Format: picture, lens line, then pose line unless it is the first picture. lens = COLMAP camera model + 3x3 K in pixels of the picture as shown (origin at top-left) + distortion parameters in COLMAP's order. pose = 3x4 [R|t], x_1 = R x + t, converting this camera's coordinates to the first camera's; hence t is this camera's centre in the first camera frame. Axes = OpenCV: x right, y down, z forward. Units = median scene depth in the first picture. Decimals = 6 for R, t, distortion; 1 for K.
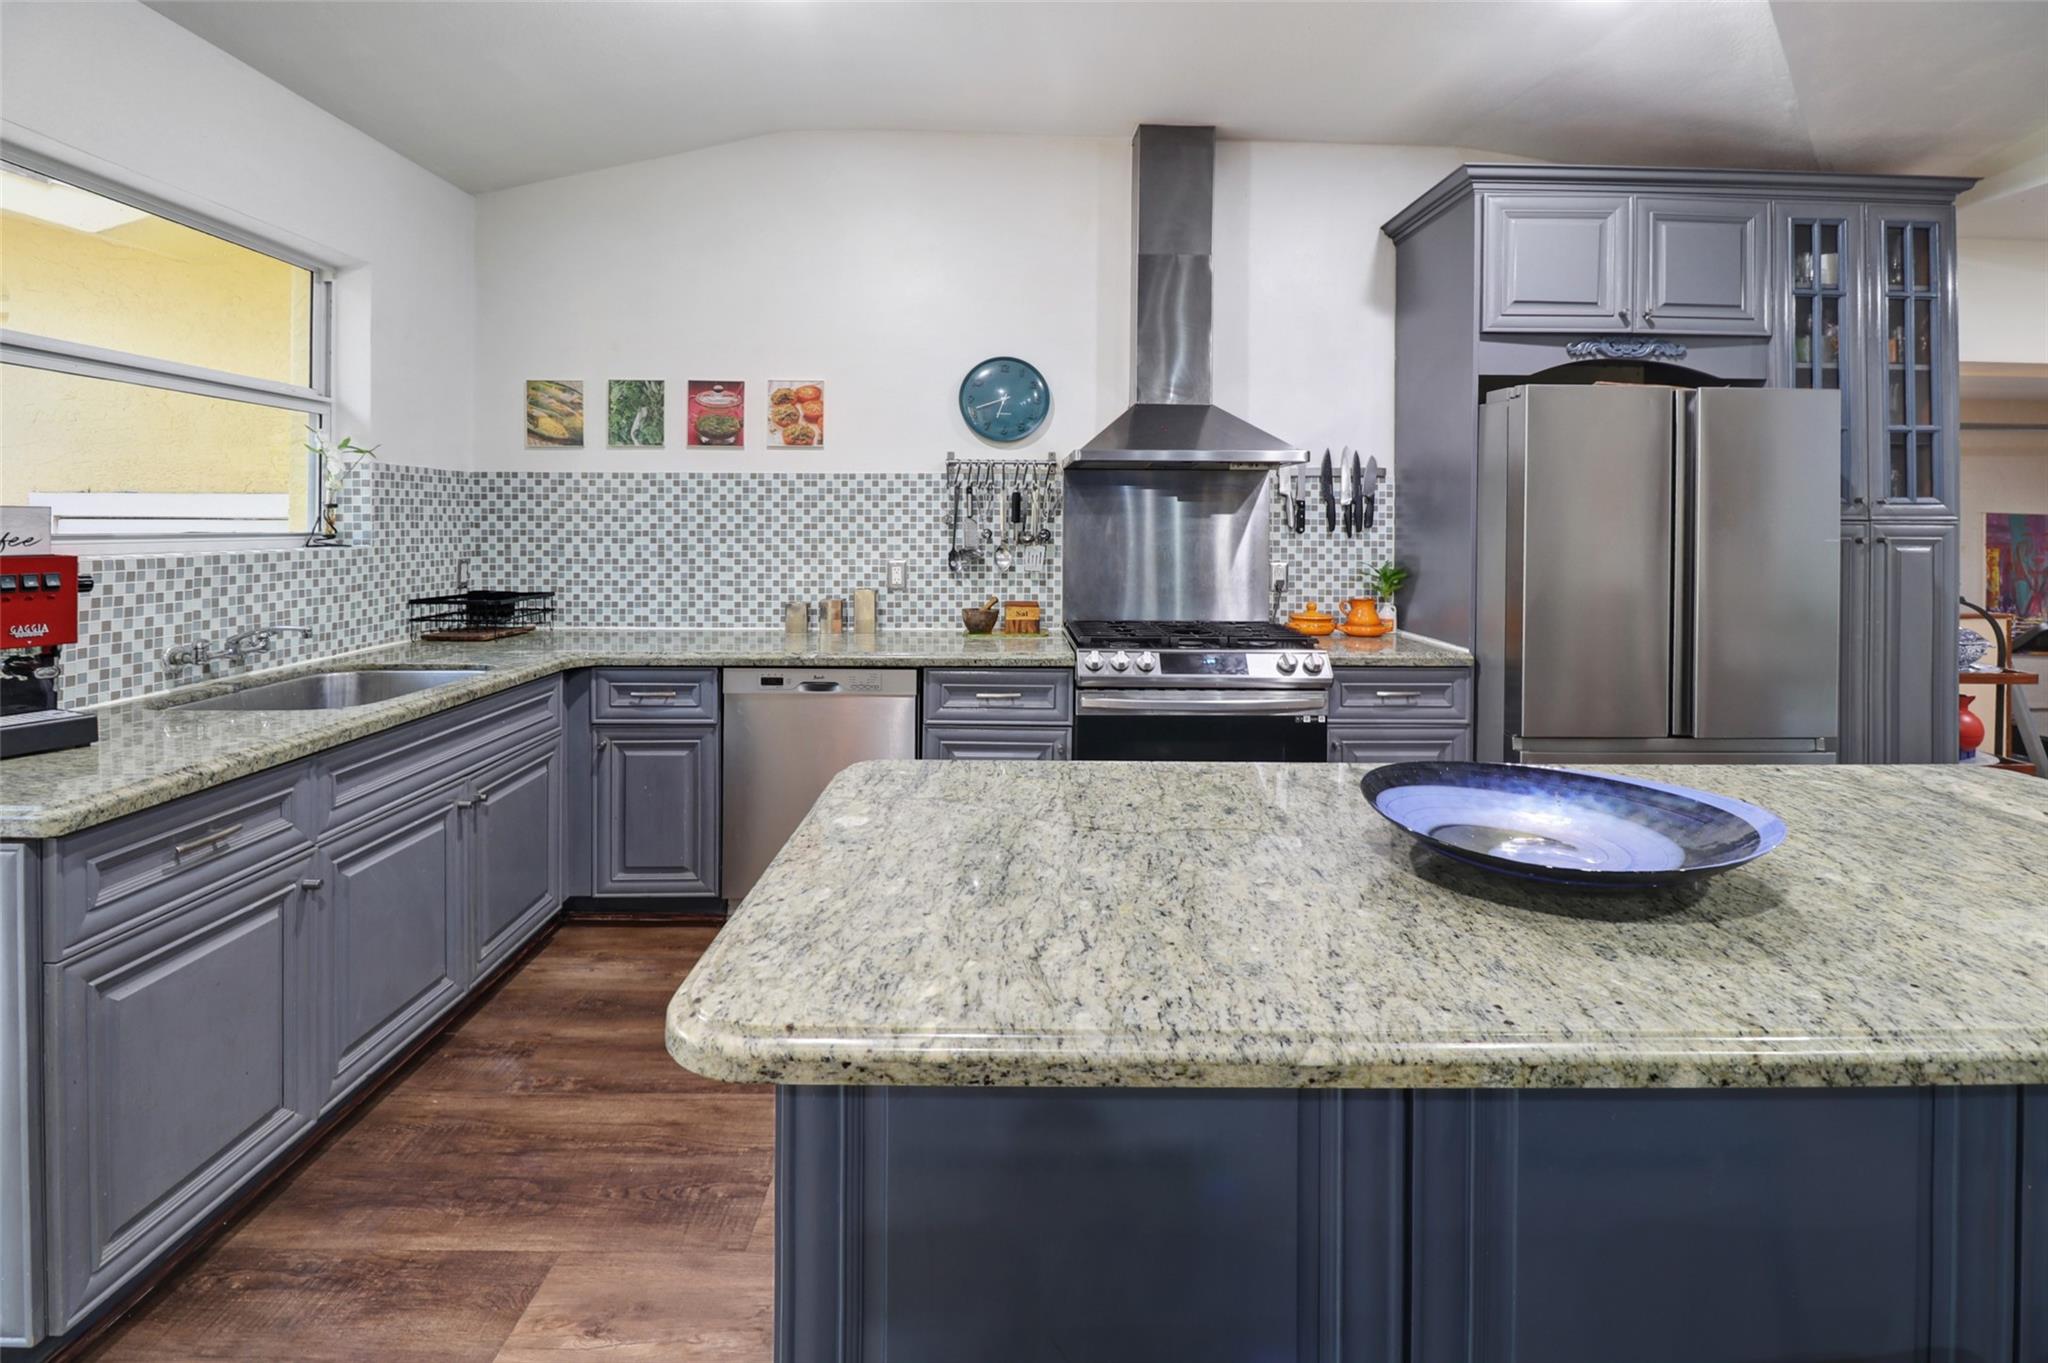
lens RADIAL K [[1011.9, 0, 974.9], [0, 1011.9, 565.9], [0, 0, 1]] dist [-0.005031, -0.002992]
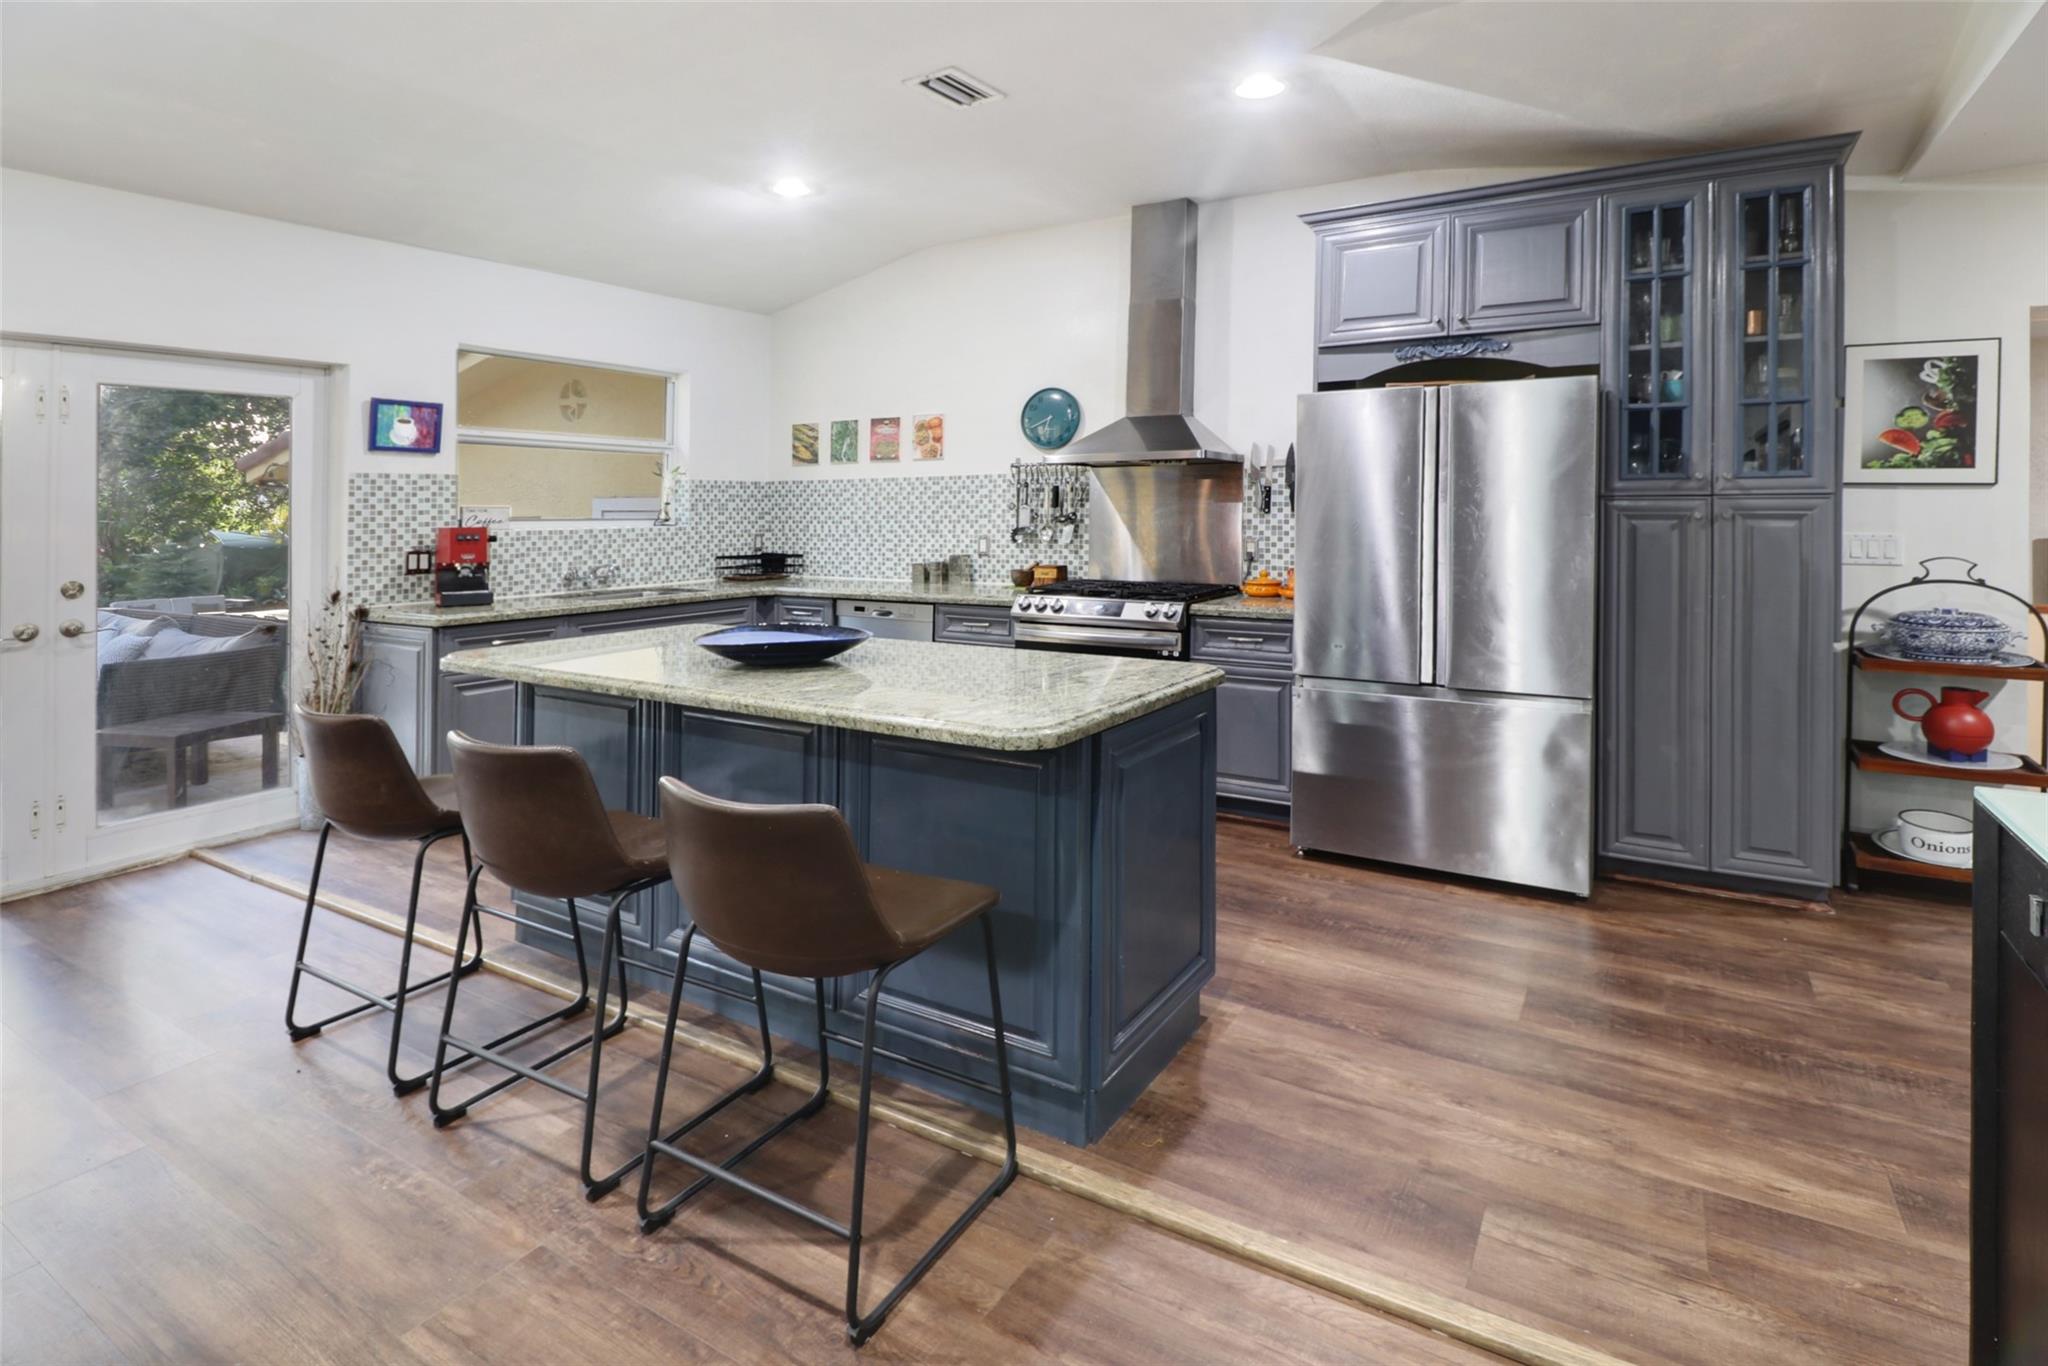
lens RADIAL K [[1011.9, 0, 969.7], [0, 1011.9, 525.1], [0, 0, 1]] dist [-0.005031, -0.002992]
pose [[0.836235, -0.003462, -0.548360, 0.695511], [-0.010563, 0.999693, -0.022421, 0.012727], [0.548269, 0.024541, 0.835942, -0.209016]]
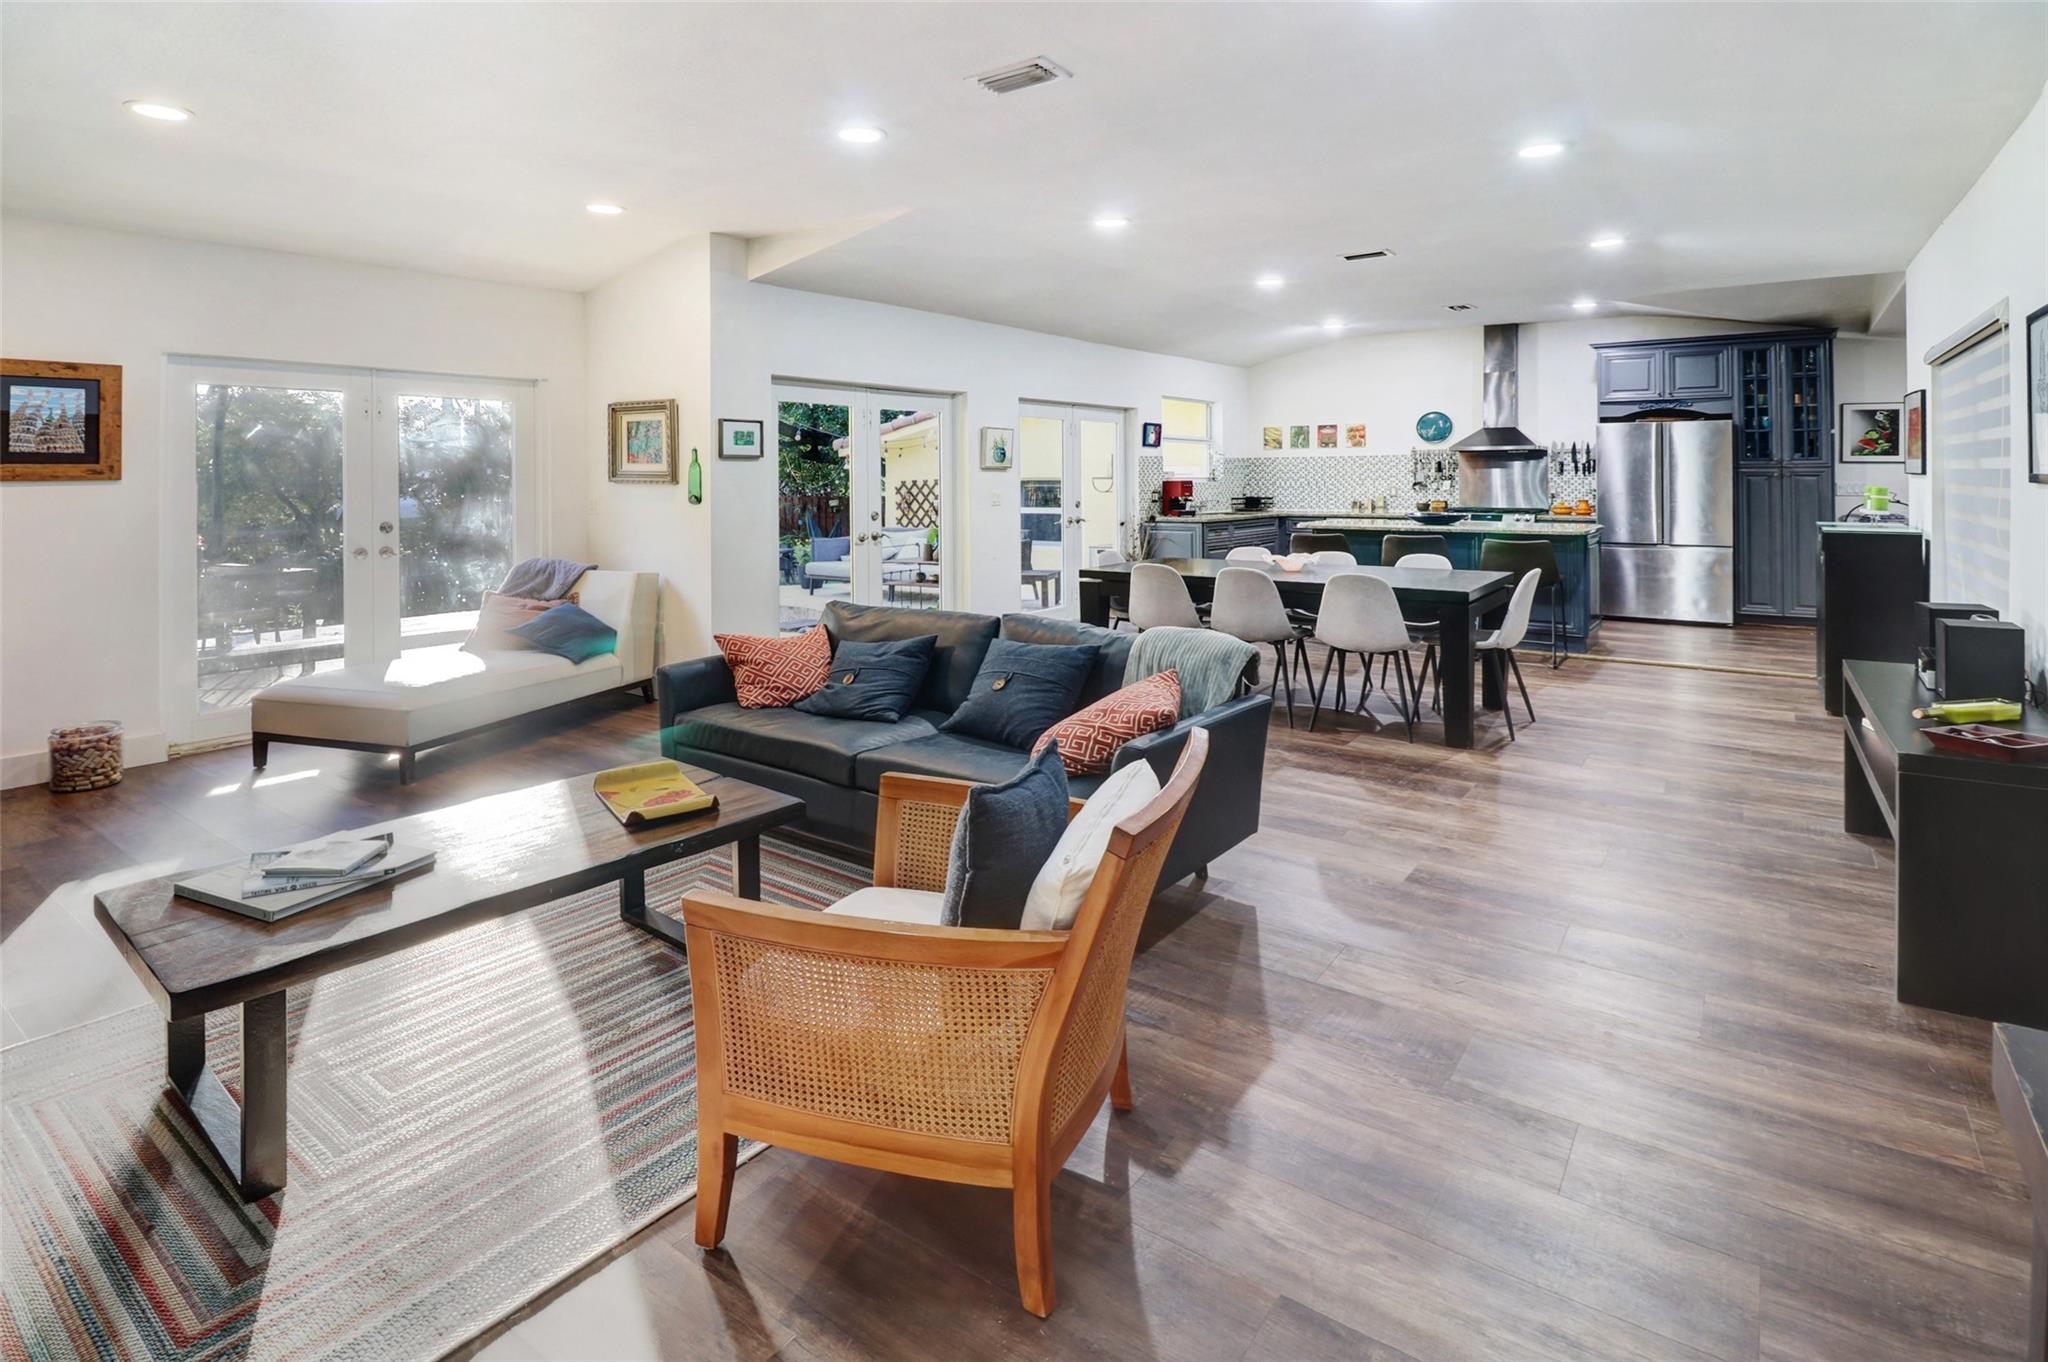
lens RADIAL K [[1011.9, 0, 929.3], [0, 1011.9, 460.4], [0, 0, 1]] dist [-0.005031, -0.002992]
pose [[0.772562, -0.020950, -0.634593, 0.712270], [-0.016626, 0.998445, -0.053202, 0.094071], [0.634721, 0.051652, 0.771013, -1.991512]]
